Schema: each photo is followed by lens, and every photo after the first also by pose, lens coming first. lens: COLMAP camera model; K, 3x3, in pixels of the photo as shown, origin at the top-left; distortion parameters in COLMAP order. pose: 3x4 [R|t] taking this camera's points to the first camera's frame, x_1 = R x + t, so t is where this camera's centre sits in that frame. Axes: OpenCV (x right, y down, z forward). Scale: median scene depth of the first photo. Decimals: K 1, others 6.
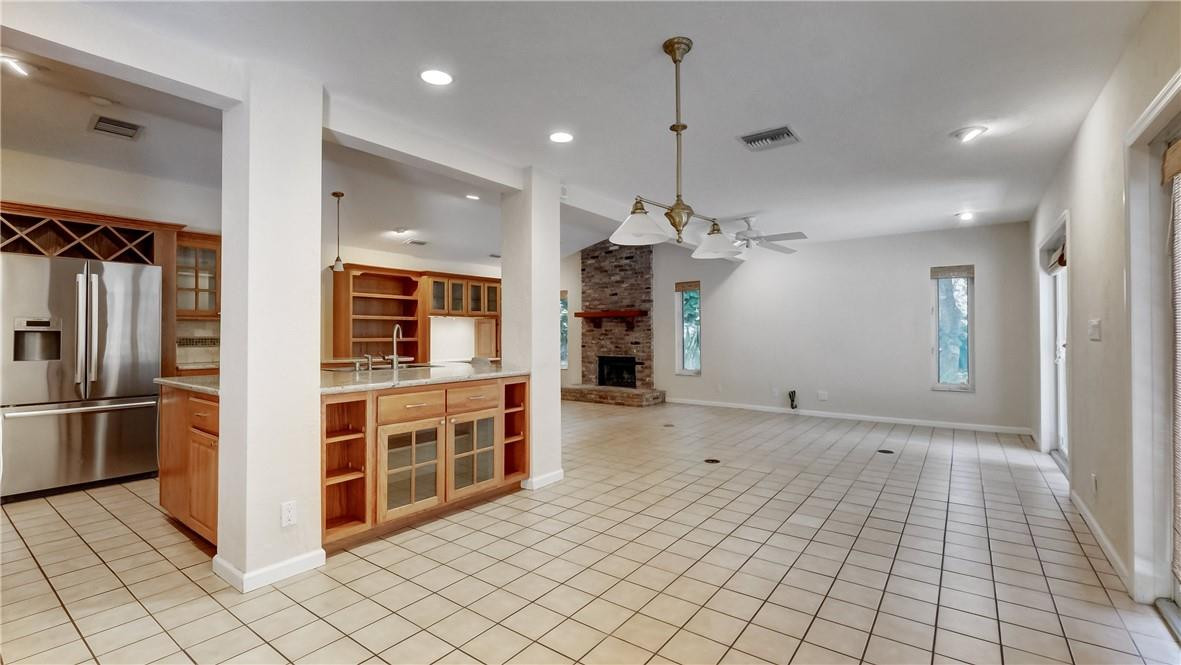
lens RADIAL K [[510.2, 0, 591.4], [0, 510.2, 327.6], [0, 0, 1]] dist [-0.003236, 0.000692]
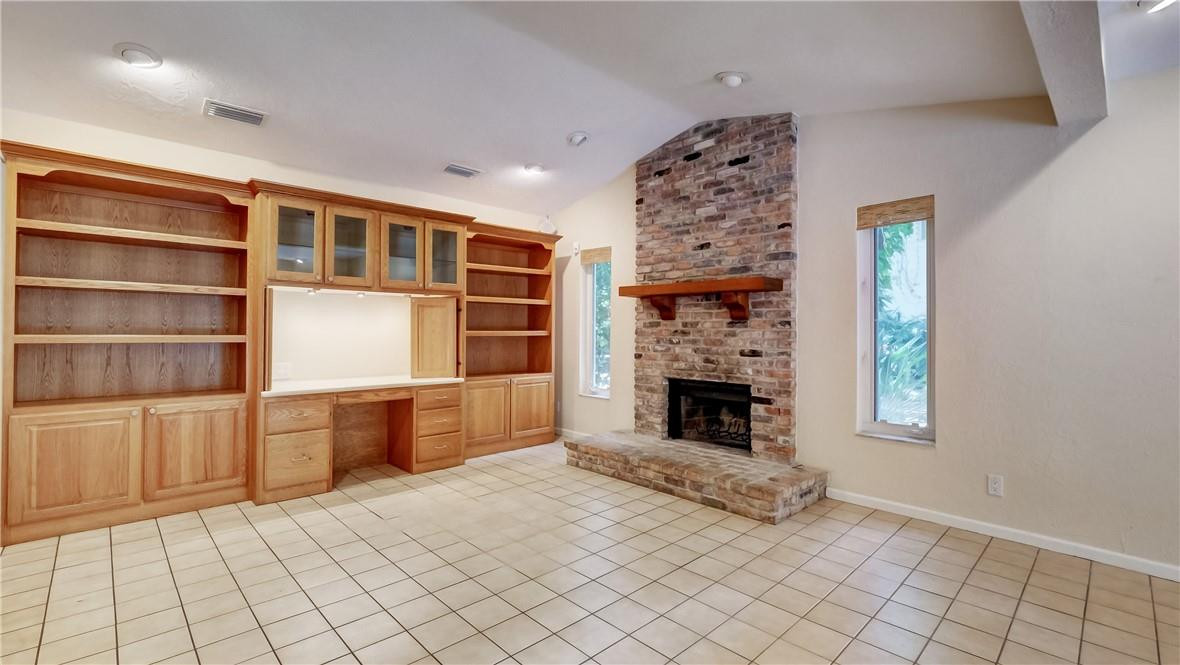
lens RADIAL K [[509.8, 0, 594.1], [0, 509.8, 328.3], [0, 0, 1]] dist [-0.003236, 0.000692]
pose [[0.985814, 0.010058, -0.167542, 0.025765], [-0.008883, 0.999930, 0.007763, 0.006742], [0.167608, -0.006164, 0.985834, 0.537504]]
